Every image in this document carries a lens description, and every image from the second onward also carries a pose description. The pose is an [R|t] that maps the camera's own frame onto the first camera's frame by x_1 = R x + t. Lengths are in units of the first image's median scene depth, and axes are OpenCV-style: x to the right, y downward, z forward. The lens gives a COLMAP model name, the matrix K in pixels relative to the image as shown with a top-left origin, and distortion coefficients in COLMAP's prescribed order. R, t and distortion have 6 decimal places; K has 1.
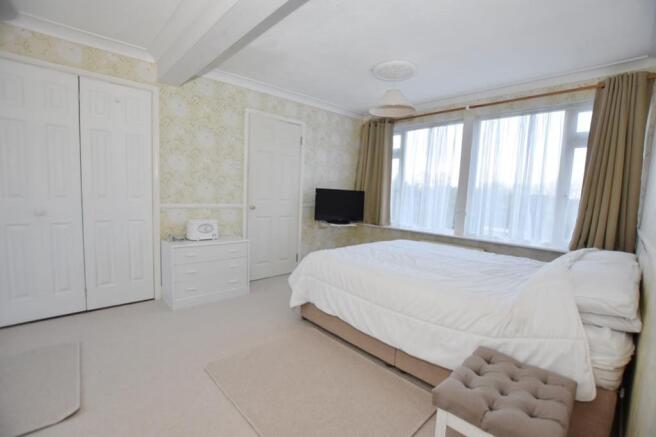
lens RADIAL K [[288.9, 0, 326.5], [0, 288.9, 220.2], [0, 0, 1]] dist [-0.029460, 0.004068]
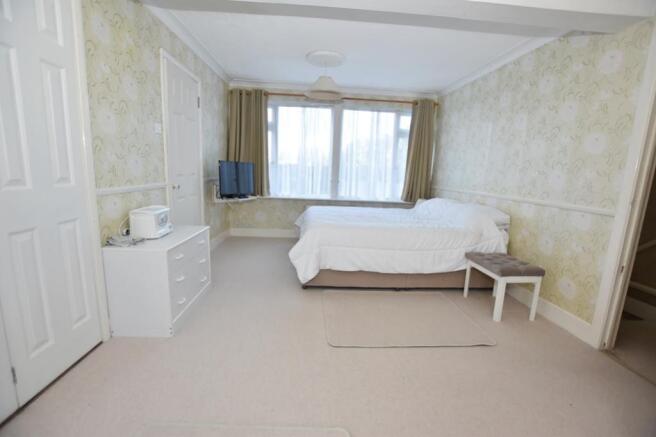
lens RADIAL K [[288.9, 0, 326.4], [0, 288.9, 218.7], [0, 0, 1]] dist [-0.029460, 0.004068]
pose [[0.644211, -0.141906, 0.751568, -0.643318], [0.056793, 0.988800, 0.138018, -0.044878], [-0.762736, -0.046229, 0.645055, 0.211764]]
